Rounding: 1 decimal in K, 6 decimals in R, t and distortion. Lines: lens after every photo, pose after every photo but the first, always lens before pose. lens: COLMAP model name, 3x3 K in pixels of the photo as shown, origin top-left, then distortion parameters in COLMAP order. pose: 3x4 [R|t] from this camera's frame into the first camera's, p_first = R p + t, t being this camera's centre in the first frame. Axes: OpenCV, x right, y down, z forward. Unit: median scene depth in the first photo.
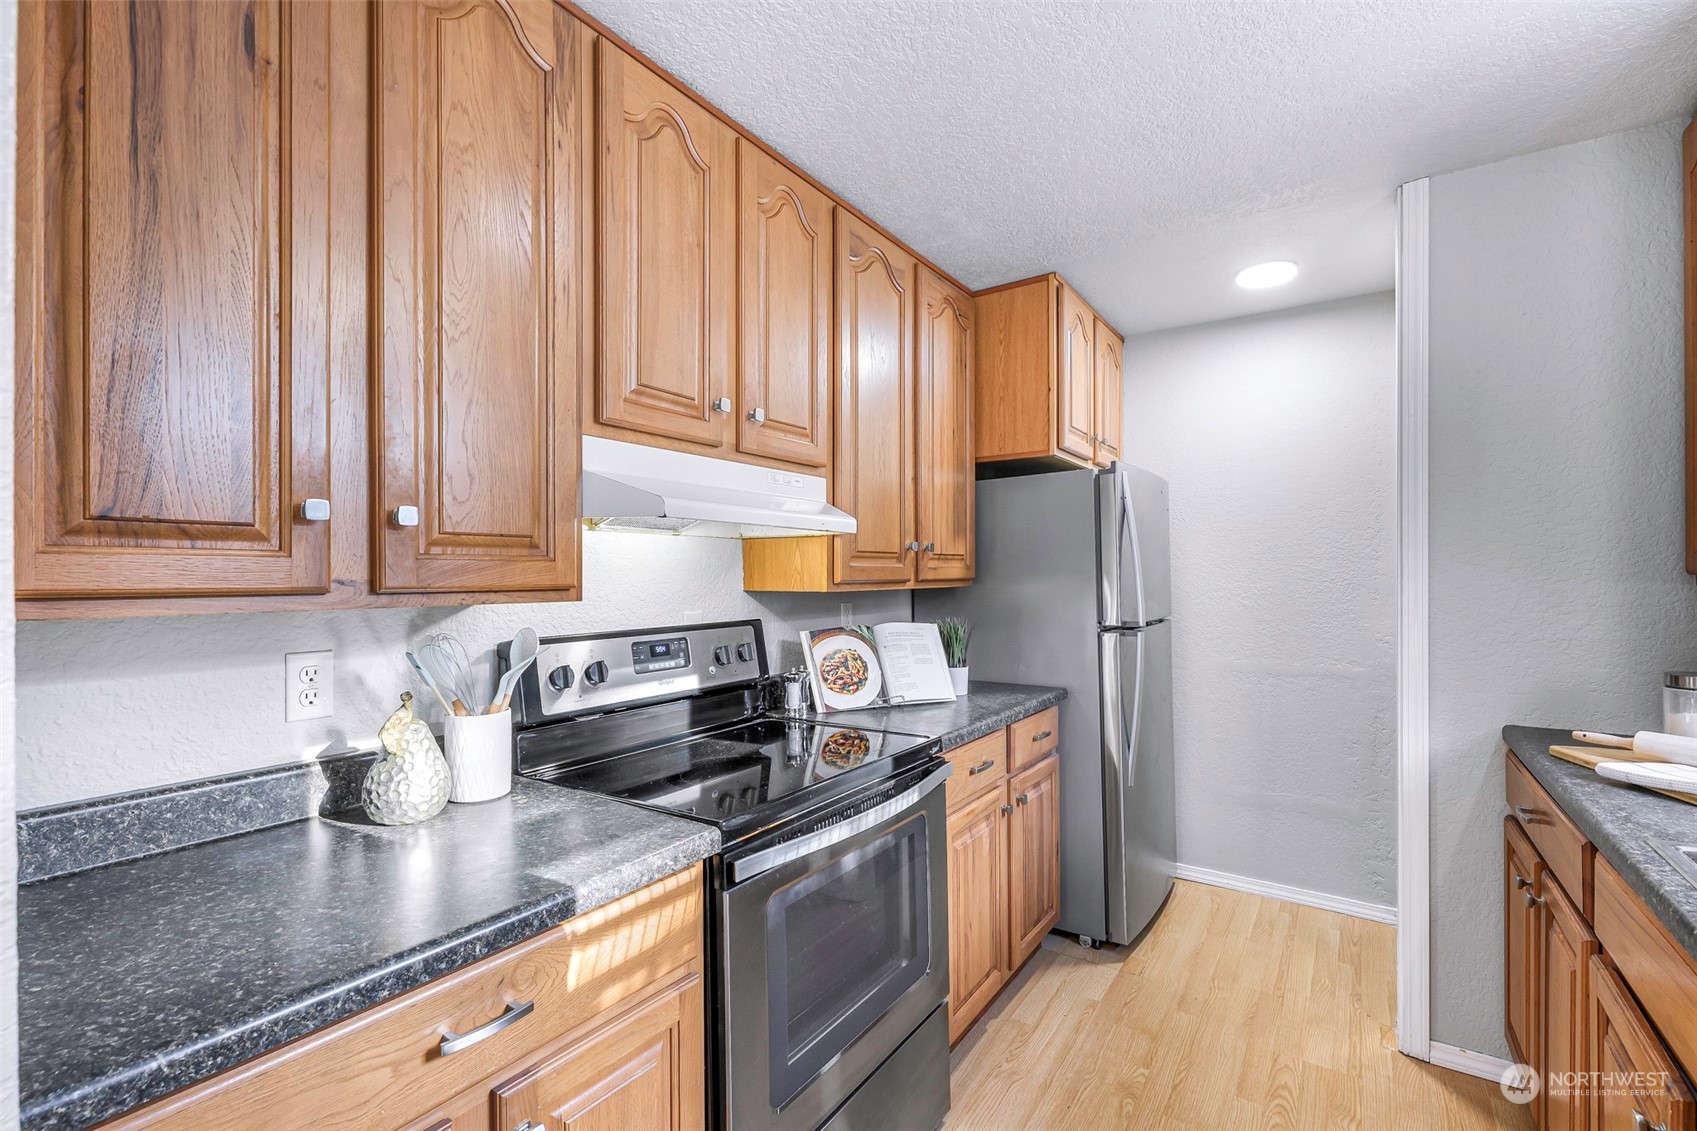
lens RADIAL K [[741.9, 0, 843.4], [0, 741.9, 573.7], [0, 0, 1]] dist [0.000461, -0.000727]
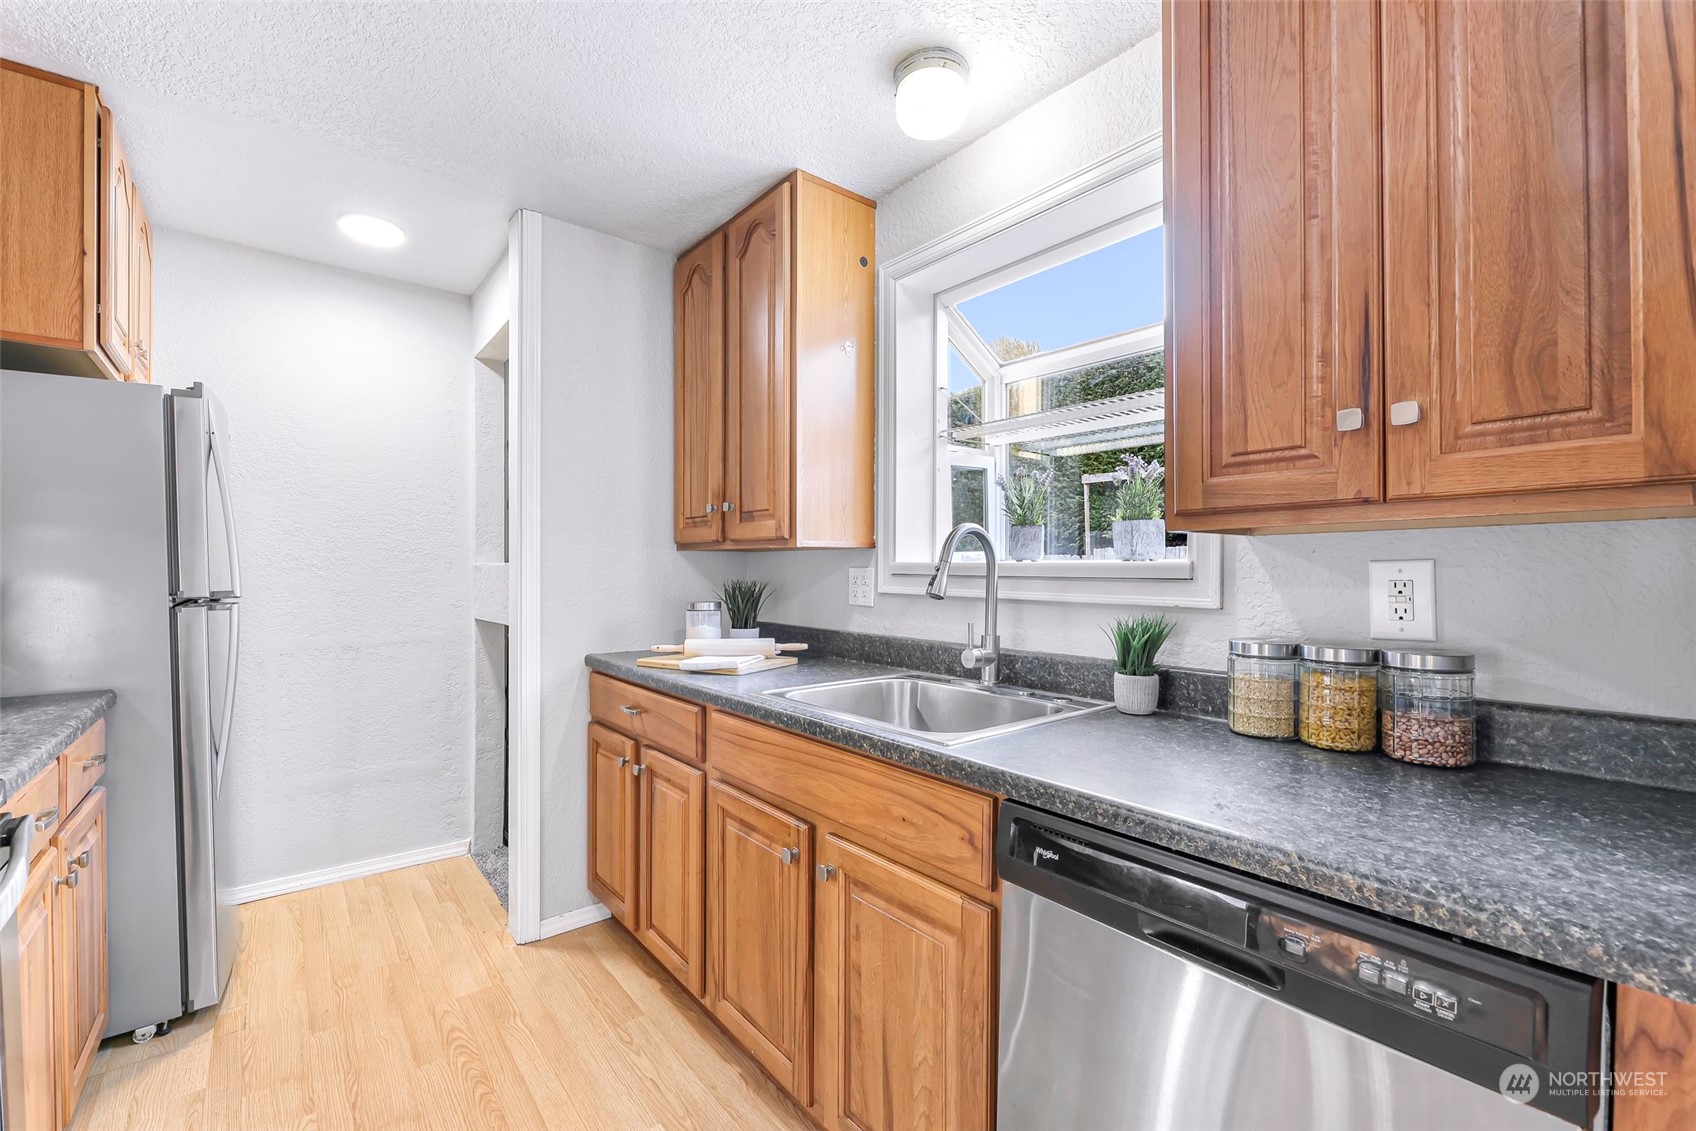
lens RADIAL K [[709.0, 0, 840.1], [0, 709.0, 570.8], [0, 0, 1]] dist [-0.000930, -0.000911]
pose [[0.281706, 0.001689, 0.959499, -0.180634], [-0.005154, 0.999987, -0.000247, 0.047460], [-0.959487, -0.004876, 0.281711, 0.190426]]
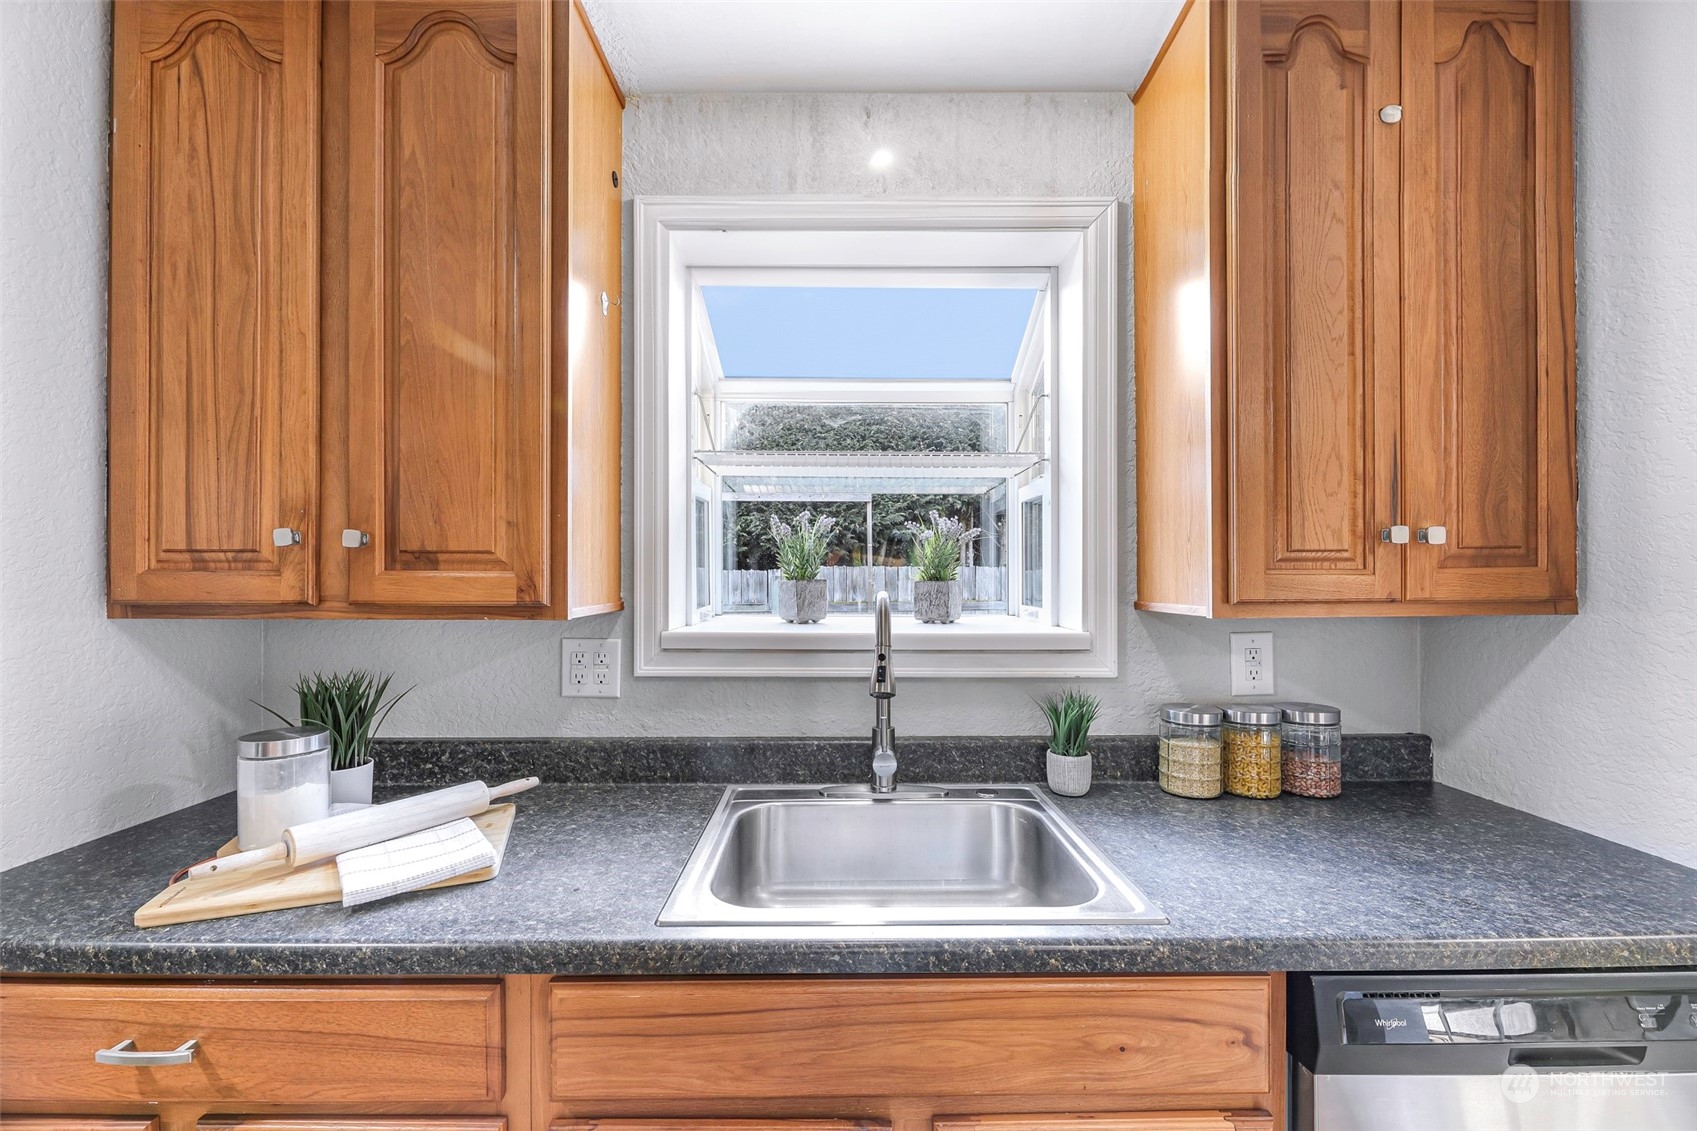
lens RADIAL K [[677.3, 0, 846.1], [0, 677.3, 579.9], [0, 0, 1]] dist [0.000671, -0.003062]
pose [[-0.576017, 0.006119, 0.817414, 0.170982], [0.001580, 0.999978, -0.006372, -0.014171], [-0.817436, -0.002379, -0.576015, 0.659846]]
